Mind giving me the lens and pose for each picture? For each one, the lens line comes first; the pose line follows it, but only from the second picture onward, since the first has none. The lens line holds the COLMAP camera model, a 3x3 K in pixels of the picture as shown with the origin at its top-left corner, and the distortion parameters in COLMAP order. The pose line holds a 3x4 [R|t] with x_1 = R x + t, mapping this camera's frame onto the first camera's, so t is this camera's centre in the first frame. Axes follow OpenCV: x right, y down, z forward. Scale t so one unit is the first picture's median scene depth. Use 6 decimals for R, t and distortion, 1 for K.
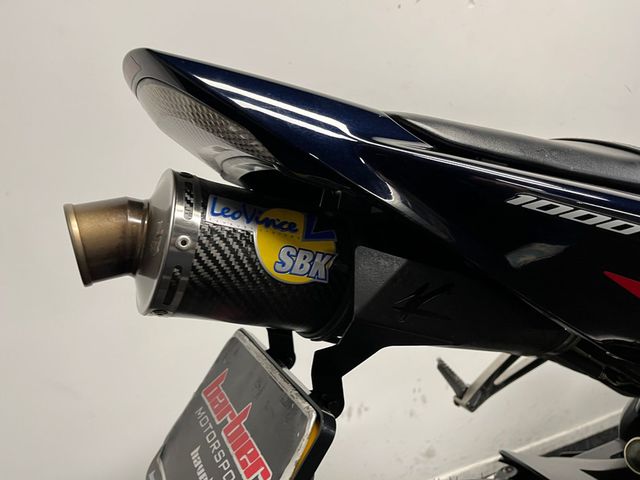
lens RADIAL K [[508.7, 0, 320.0], [0, 508.7, 240.0], [0, 0, 1]] dist [0.049660, 0.000812]
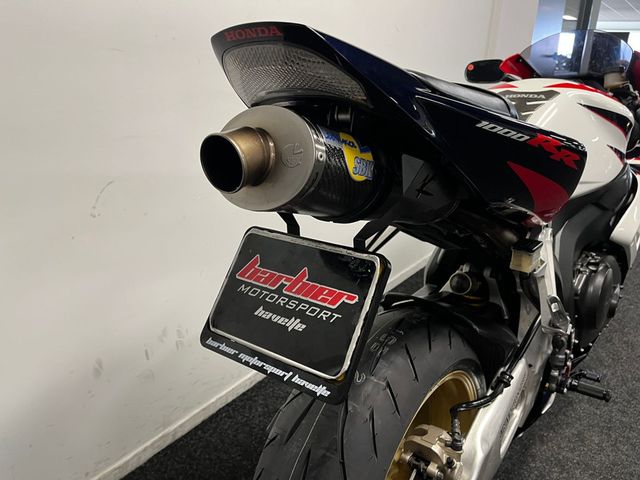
lens RADIAL K [[487.0, 0, 320.0], [0, 487.0, 240.0], [0, 0, 1]] dist [0.084838, -0.107154]
pose [[0.862497, -0.129648, 0.489173, -0.911843], [0.052398, 0.984310, 0.168489, 0.003897], [-0.503342, -0.119689, 0.855758, -0.259313]]
